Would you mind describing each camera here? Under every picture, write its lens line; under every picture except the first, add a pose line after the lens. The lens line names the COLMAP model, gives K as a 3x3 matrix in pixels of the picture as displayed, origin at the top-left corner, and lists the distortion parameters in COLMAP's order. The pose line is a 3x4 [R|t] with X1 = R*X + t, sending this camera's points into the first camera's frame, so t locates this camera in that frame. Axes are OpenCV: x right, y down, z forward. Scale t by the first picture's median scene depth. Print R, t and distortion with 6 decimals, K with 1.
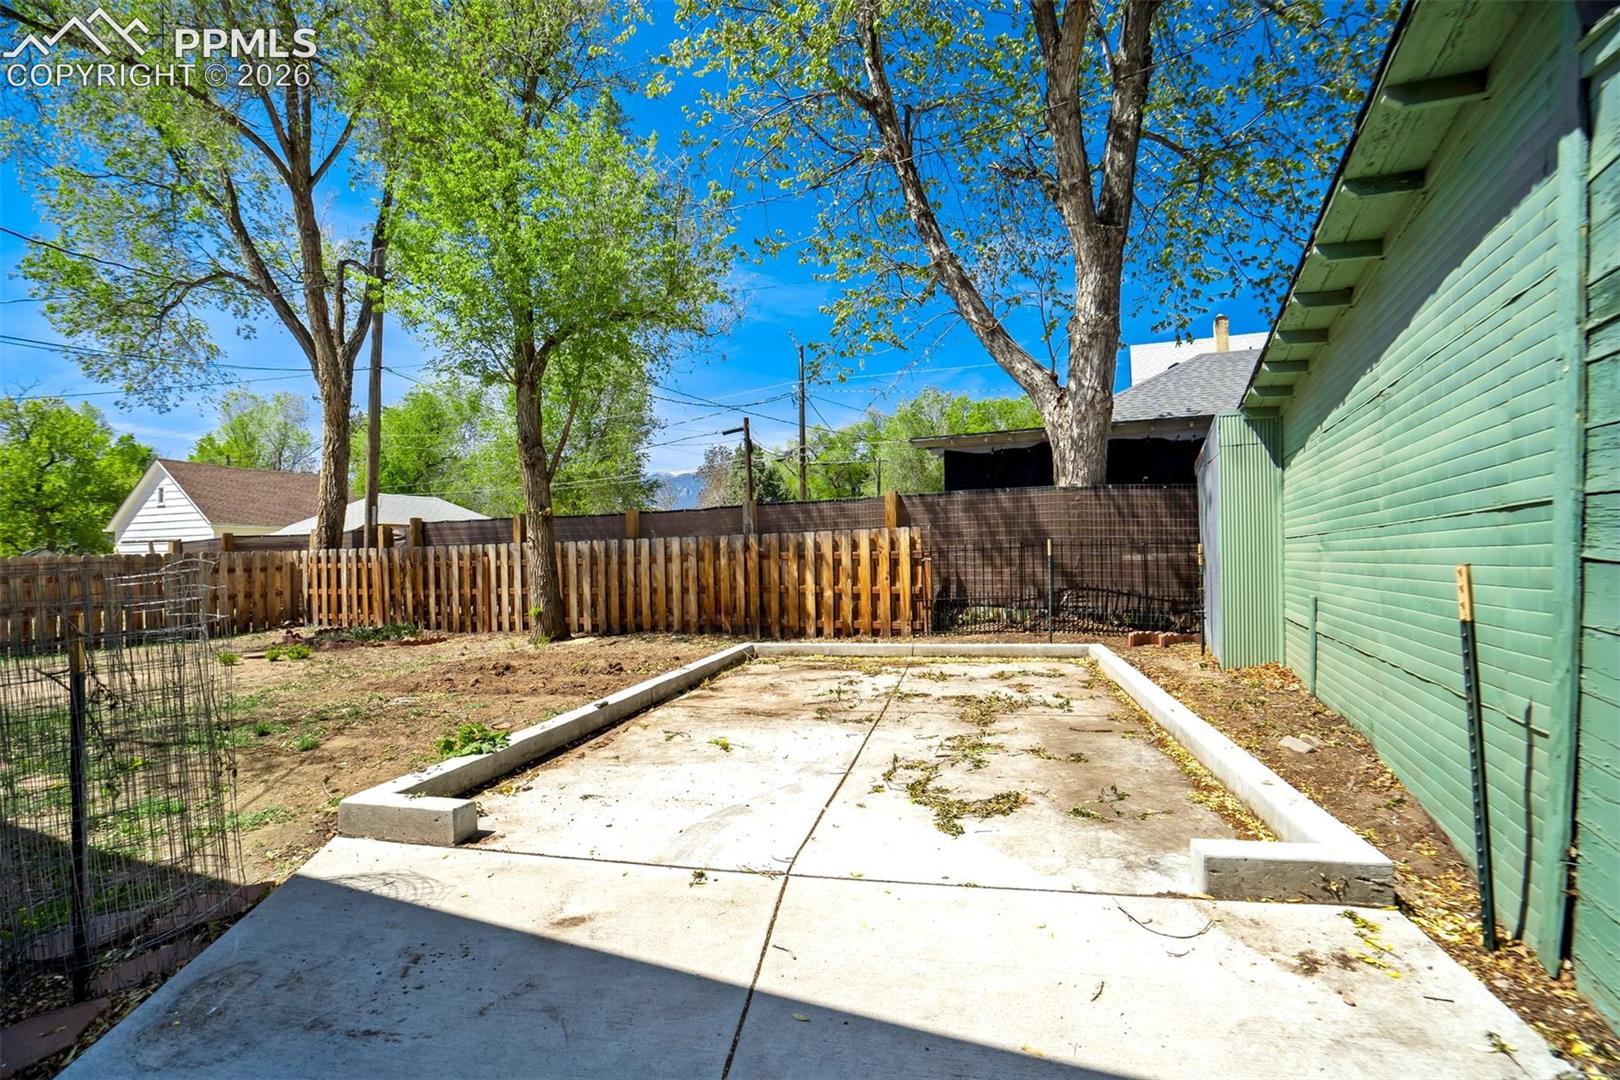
lens RADIAL K [[759.3, 0, 783.5], [0, 759.3, 538.3], [0, 0, 1]] dist [-0.039672, 0.021543]
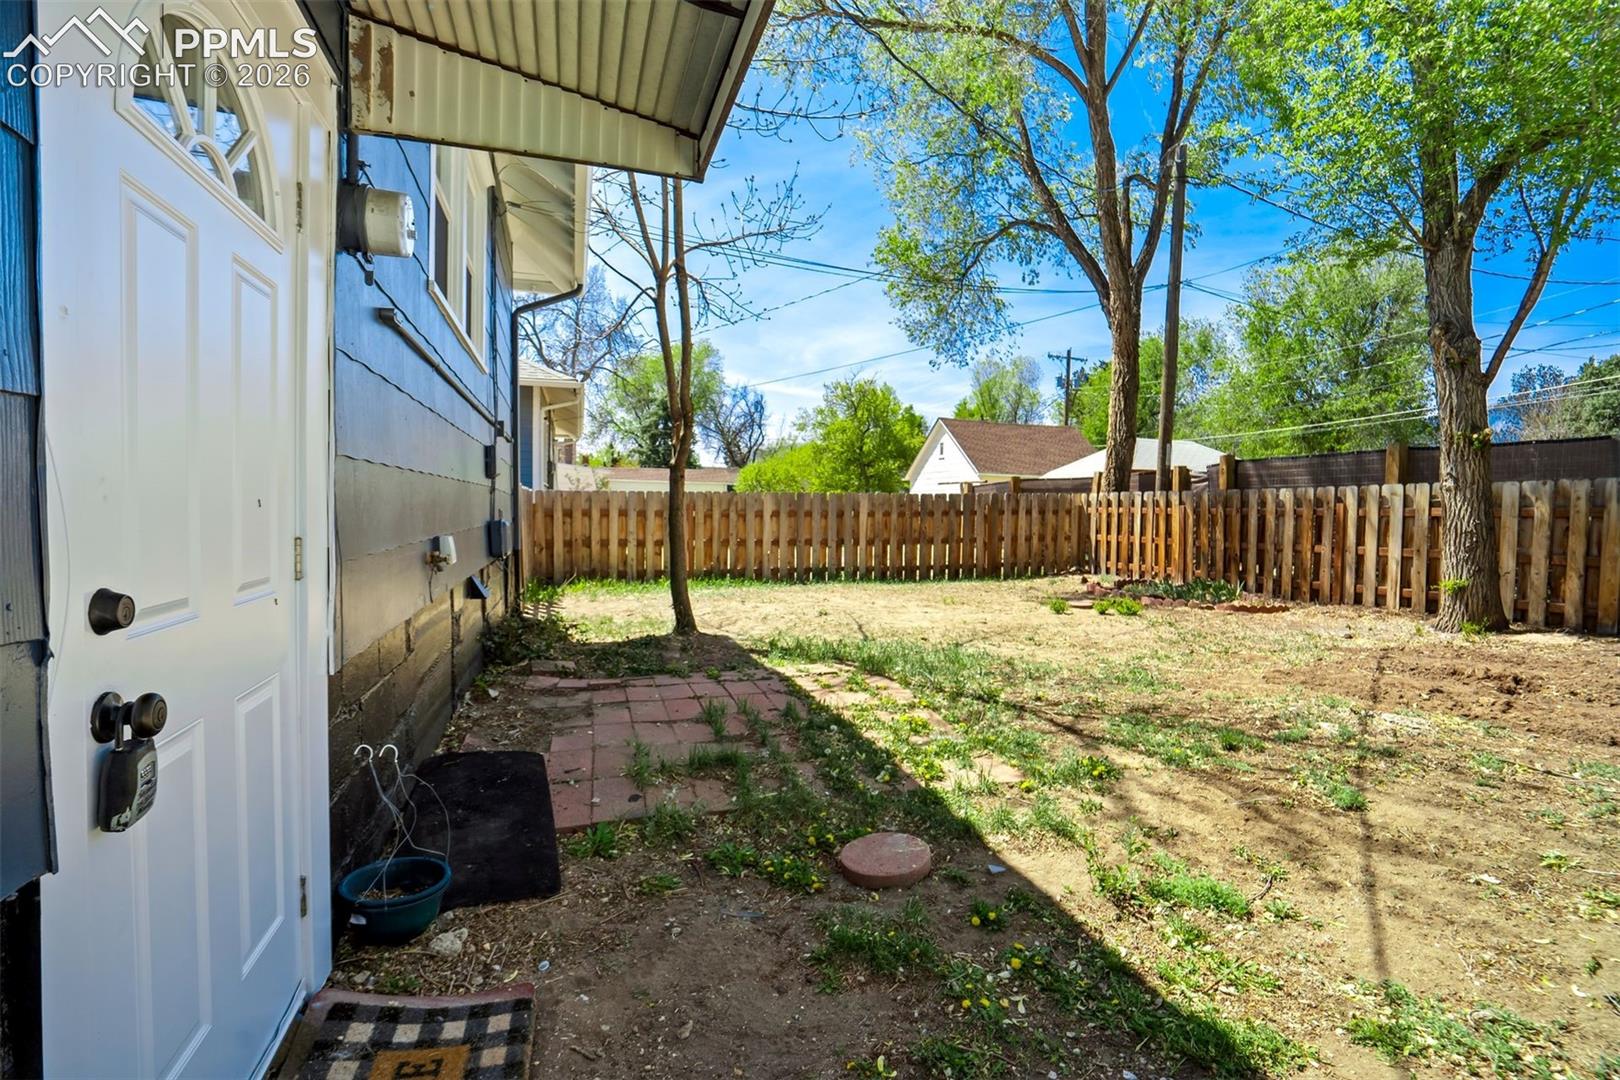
lens RADIAL K [[759.3, 0, 810.5], [0, 759.3, 533.0], [0, 0, 1]] dist [-0.039672, 0.021543]
pose [[0.666219, 0.049224, -0.744130, -0.169140], [-0.008369, 0.998250, 0.058541, 0.013256], [0.745710, -0.032773, 0.665465, 0.104853]]
